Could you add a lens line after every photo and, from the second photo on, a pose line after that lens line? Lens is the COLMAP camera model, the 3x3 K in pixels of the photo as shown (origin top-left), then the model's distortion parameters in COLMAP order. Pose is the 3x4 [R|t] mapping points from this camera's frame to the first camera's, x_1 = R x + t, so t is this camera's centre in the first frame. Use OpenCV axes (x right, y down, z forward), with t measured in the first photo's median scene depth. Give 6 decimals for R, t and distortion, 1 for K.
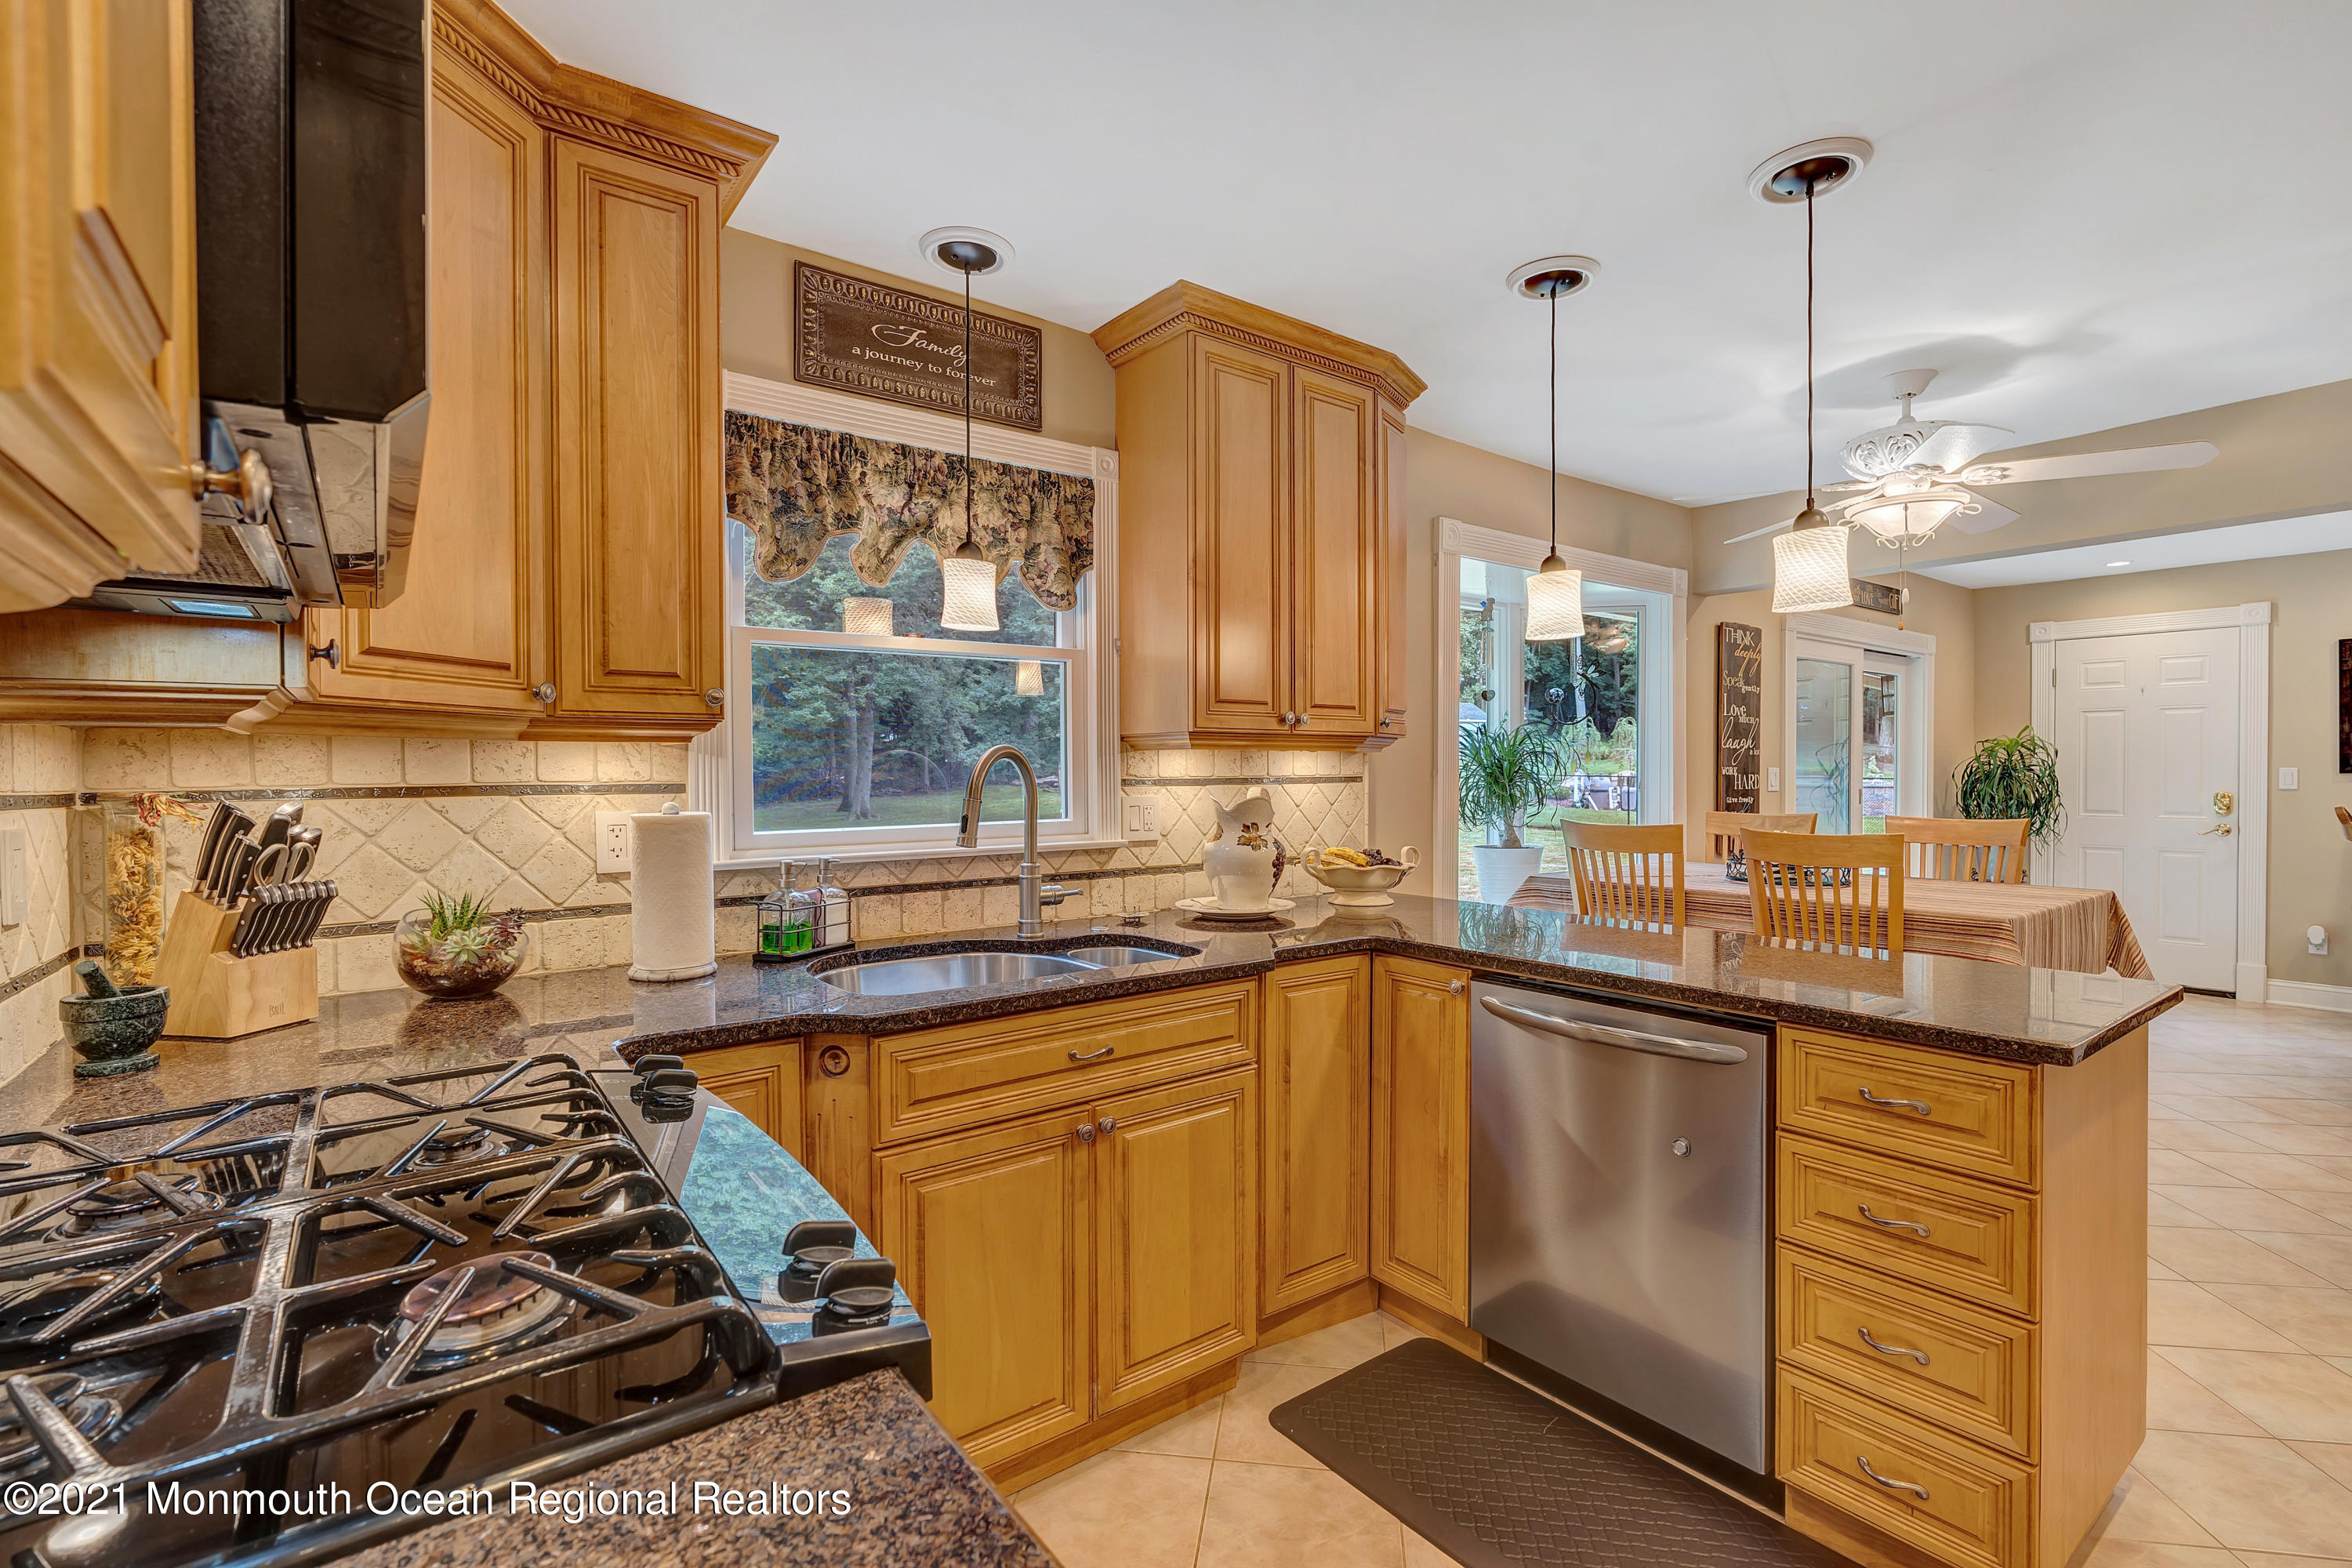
lens RADIAL K [[1066.9, 0, 1183.2], [0, 1066.9, 777.3], [0, 0, 1]] dist [-0.004658, 0.000364]
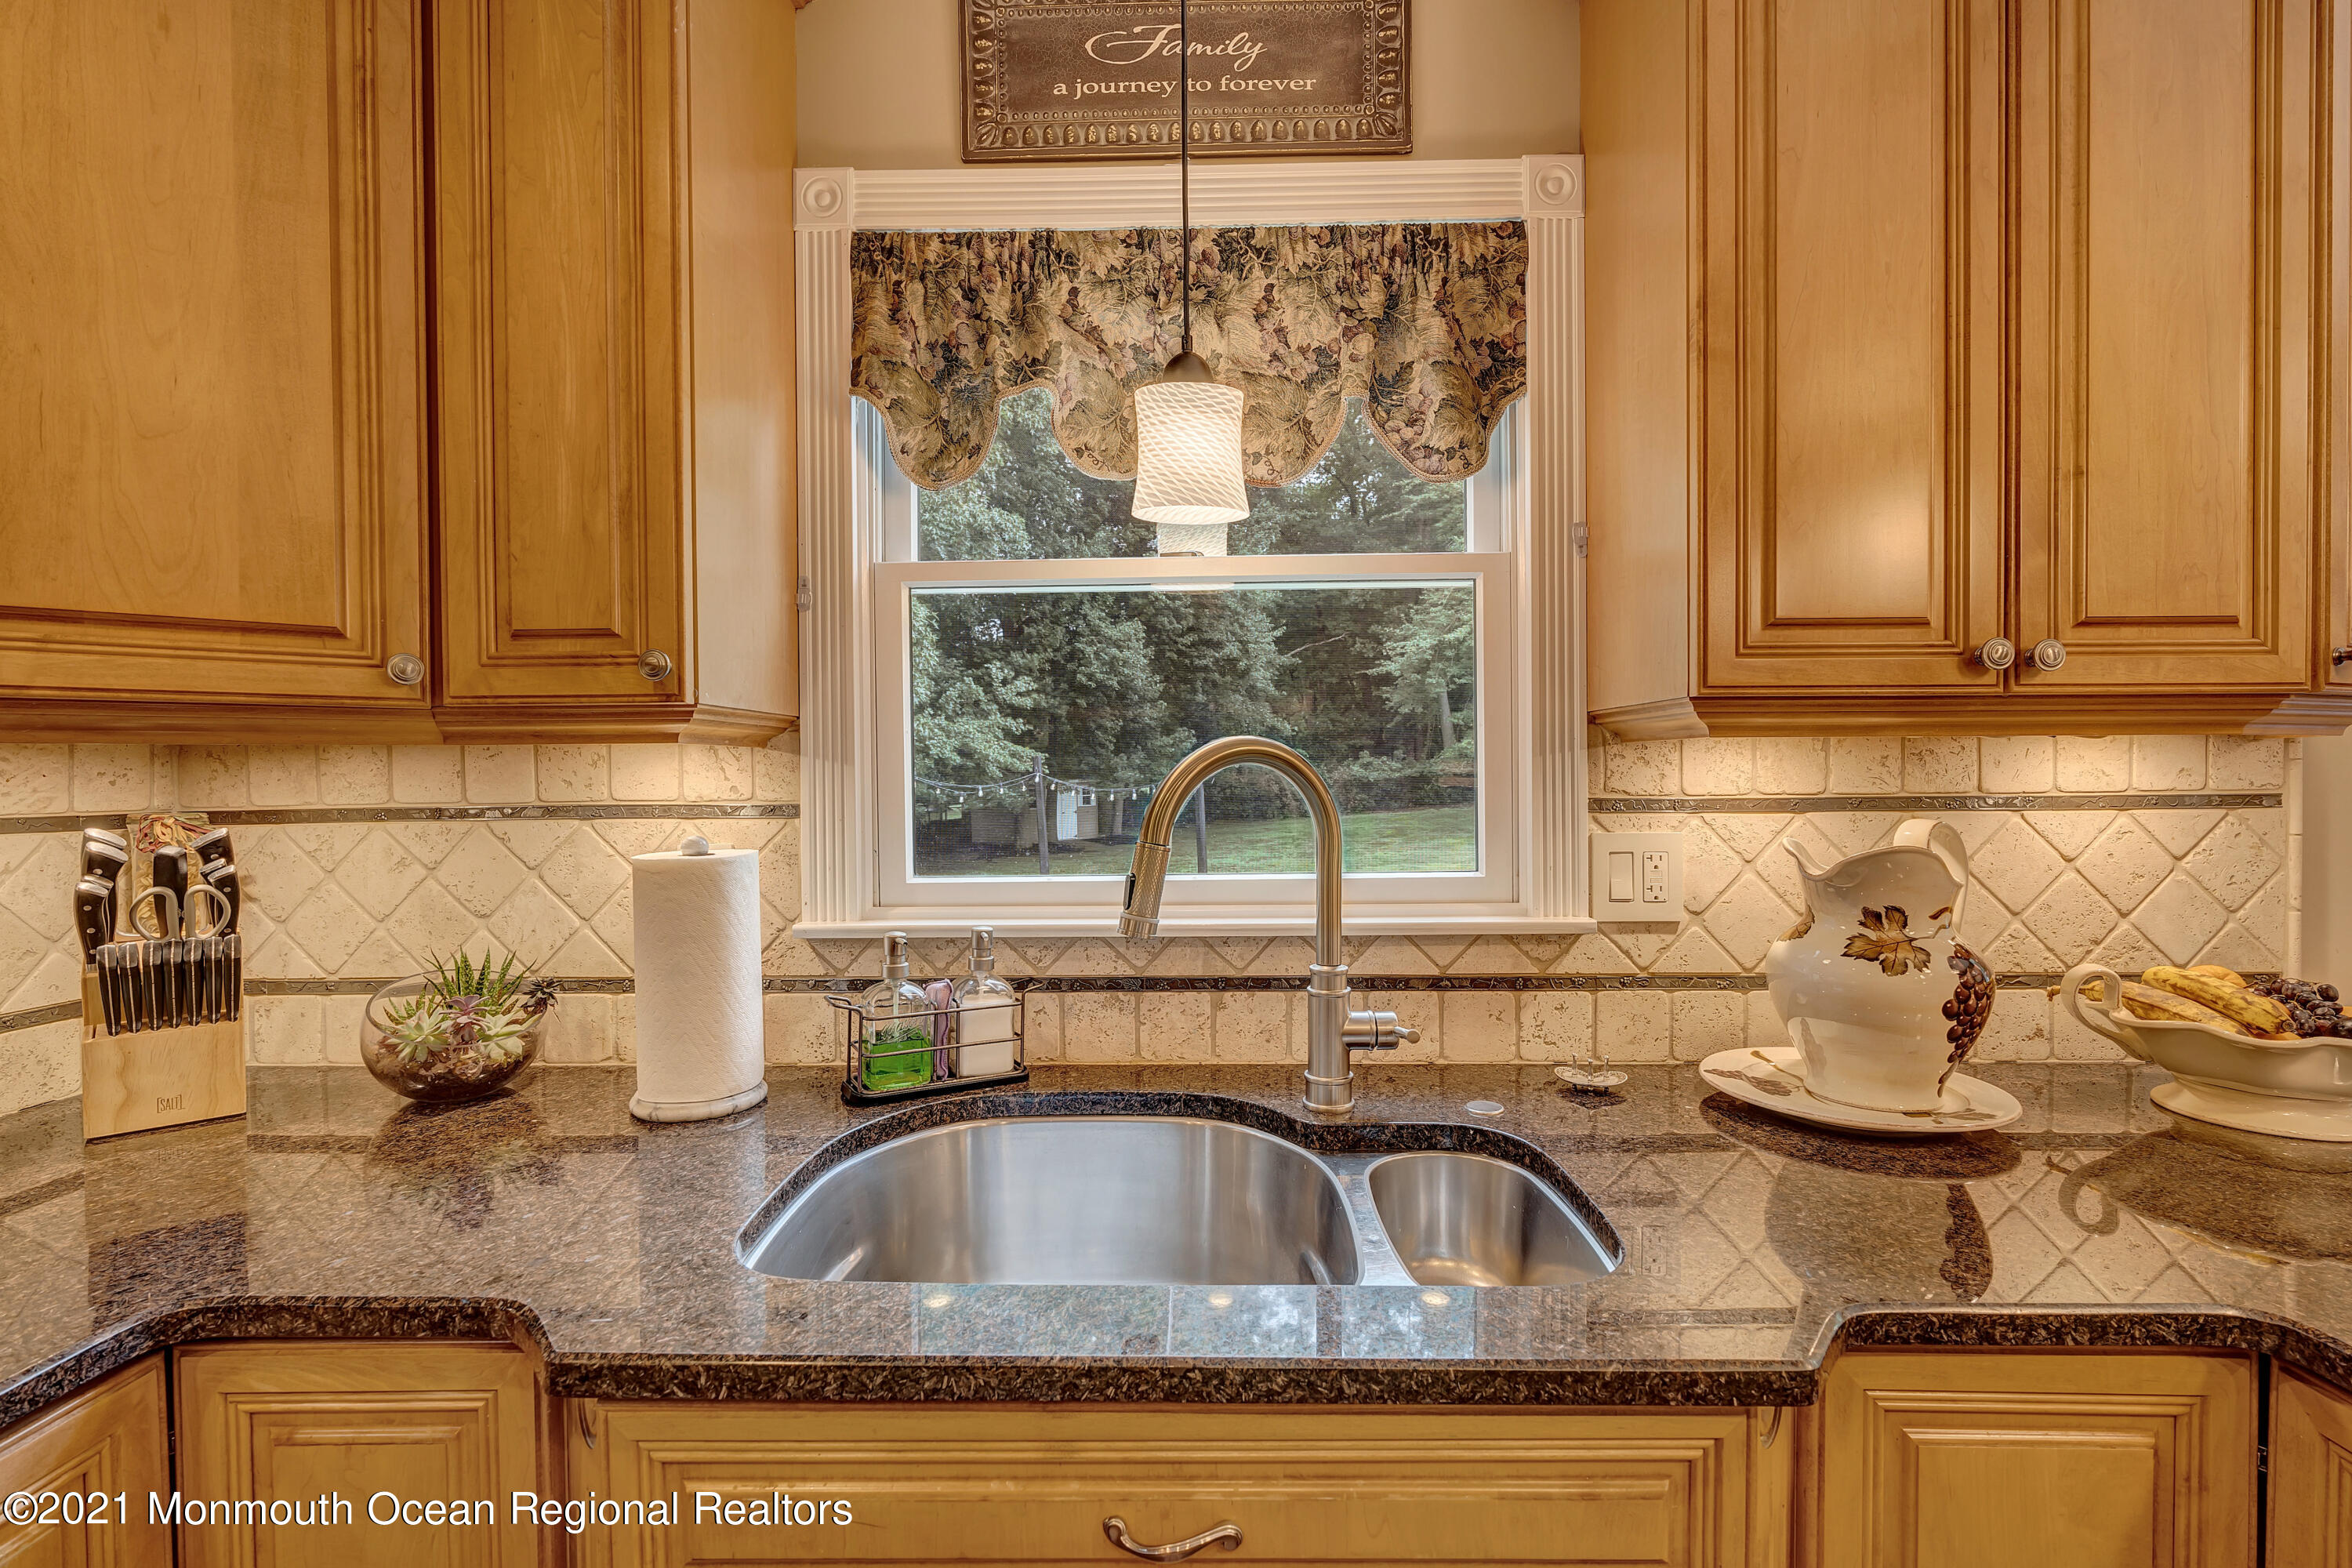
lens RADIAL K [[1066.9, 0, 1179.9], [0, 1066.9, 782.7], [0, 0, 1]] dist [-0.004658, 0.000364]
pose [[0.783578, 0.004951, -0.621274, 0.113426], [-0.000521, 0.999973, 0.007312, -0.010458], [0.621293, -0.005406, 0.783559, 0.518991]]
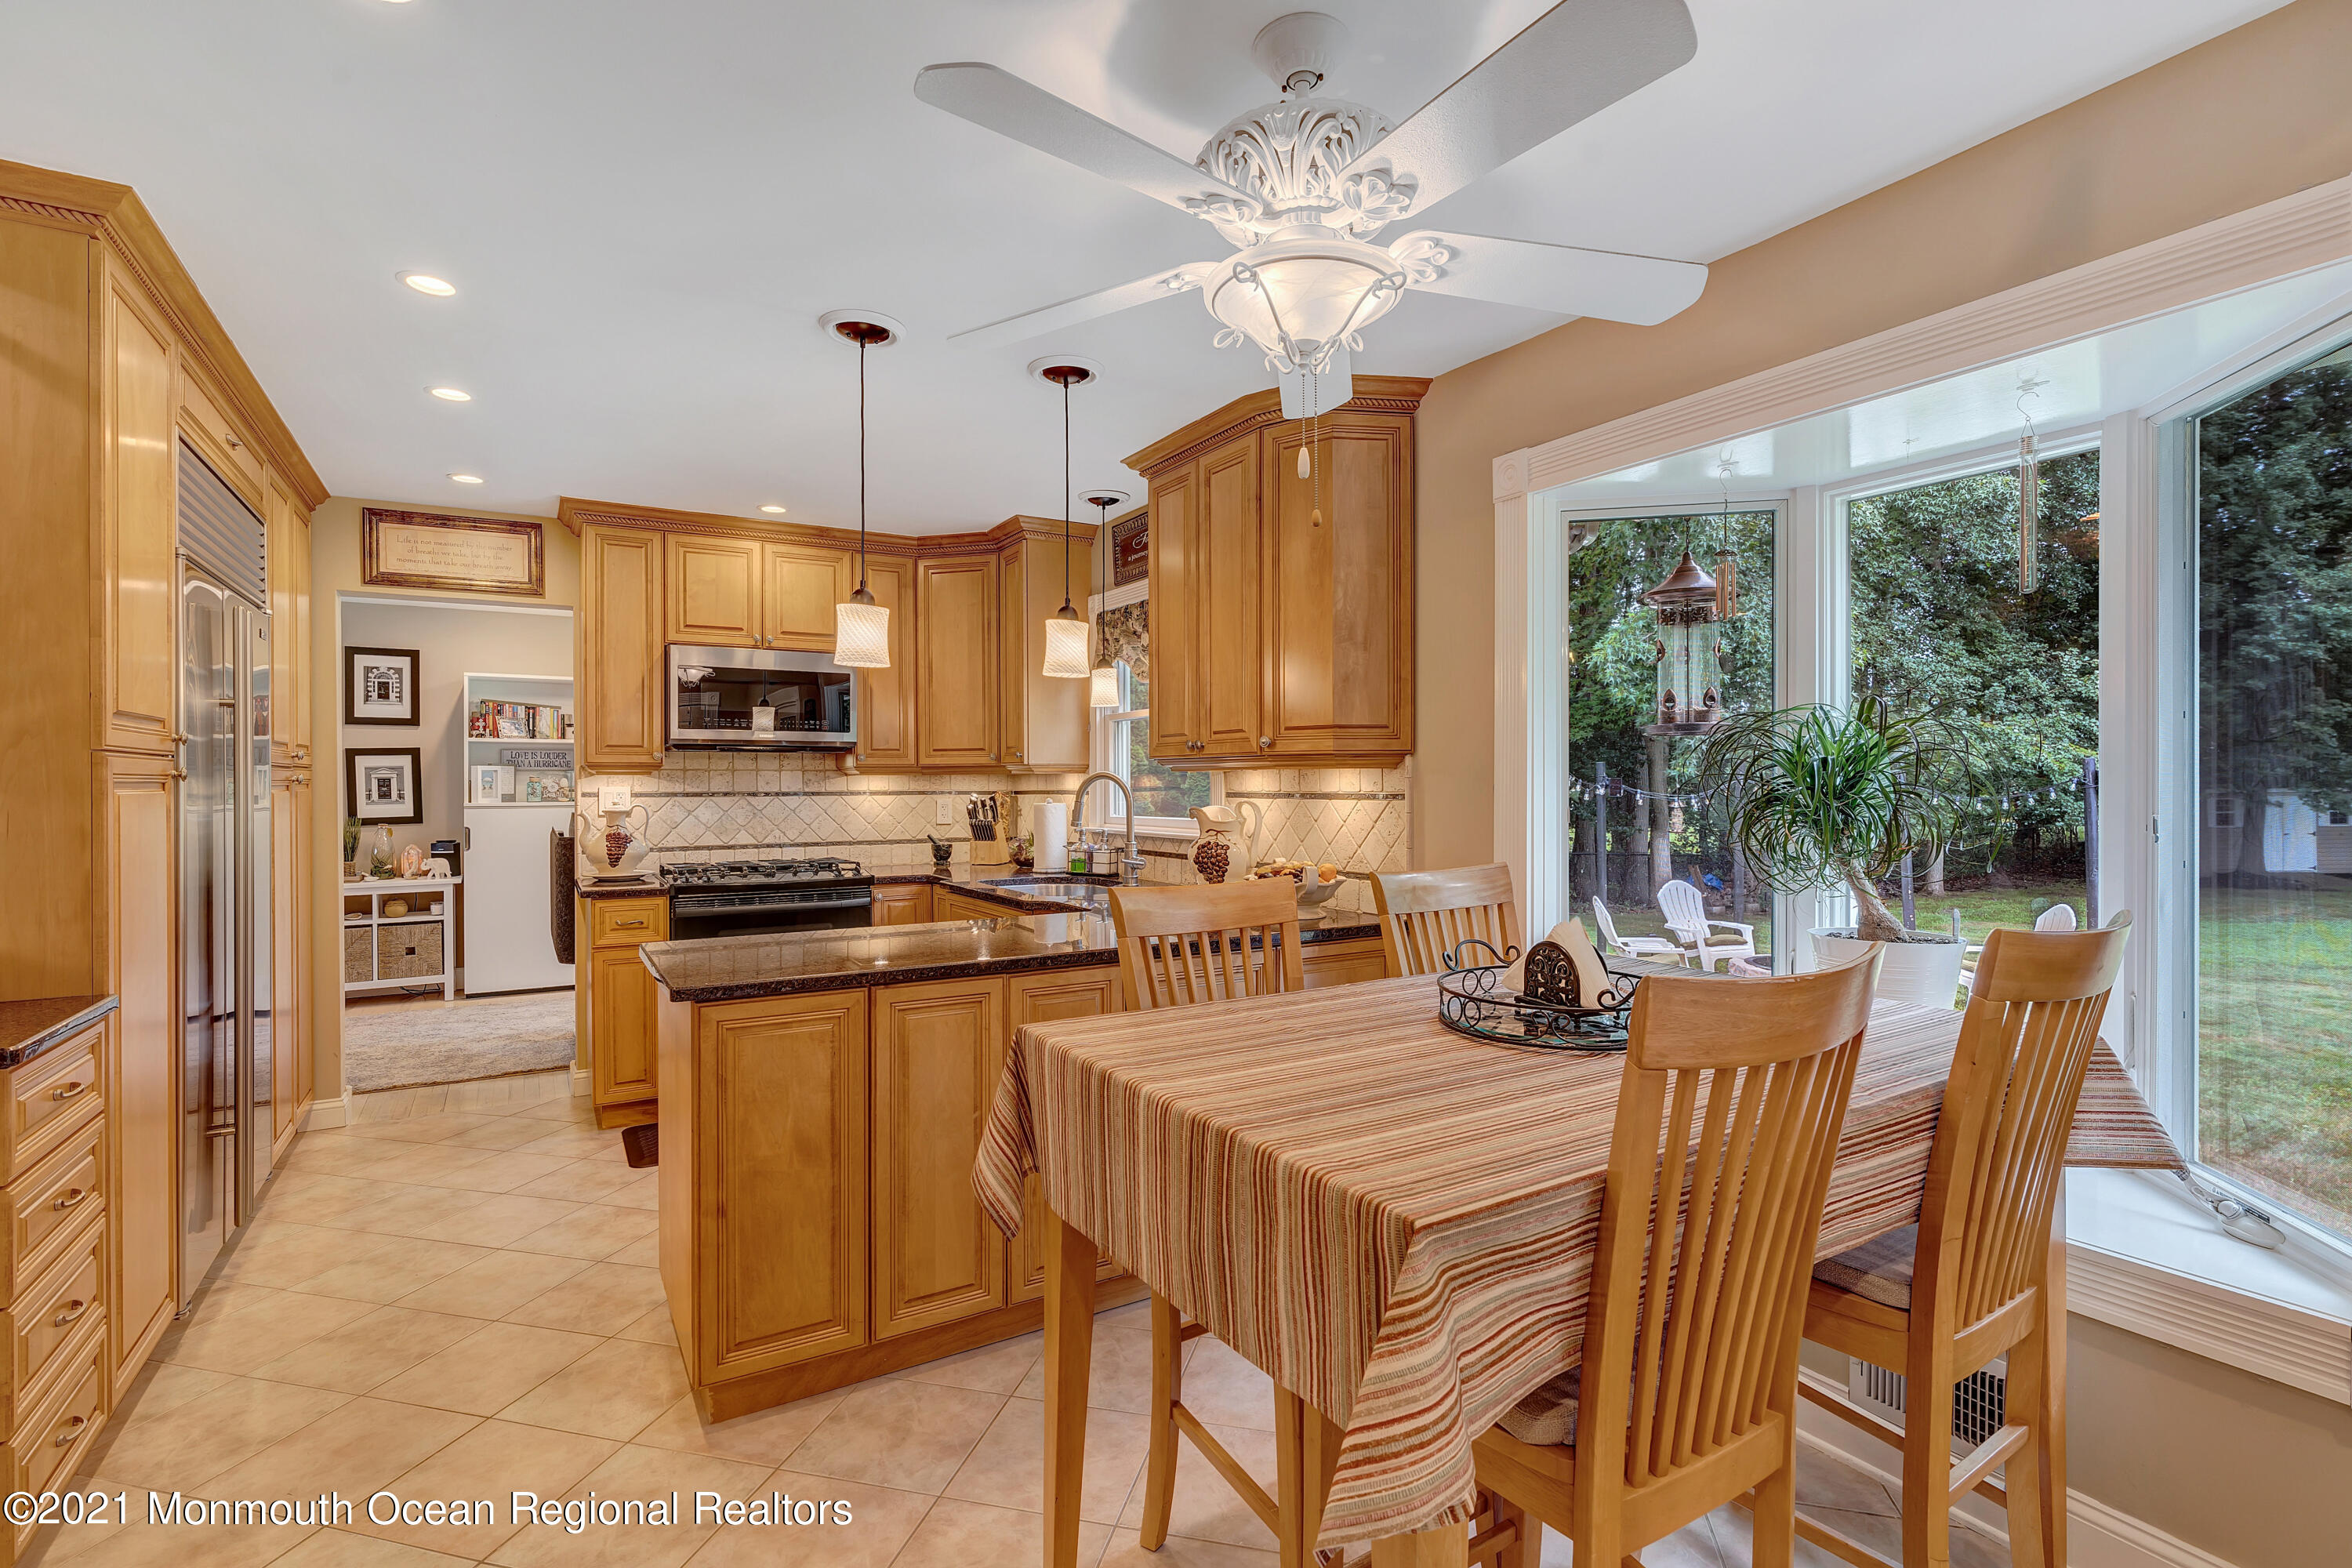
lens RADIAL K [[1066.9, 0, 1175.9], [0, 1066.9, 783.1], [0, 0, 1]] dist [-0.004658, 0.000364]
pose [[-0.104288, 0.005046, -0.994534, 1.401897], [-0.003008, 0.999981, 0.005389, -0.018695], [0.994543, 0.003553, -0.104271, 1.166895]]
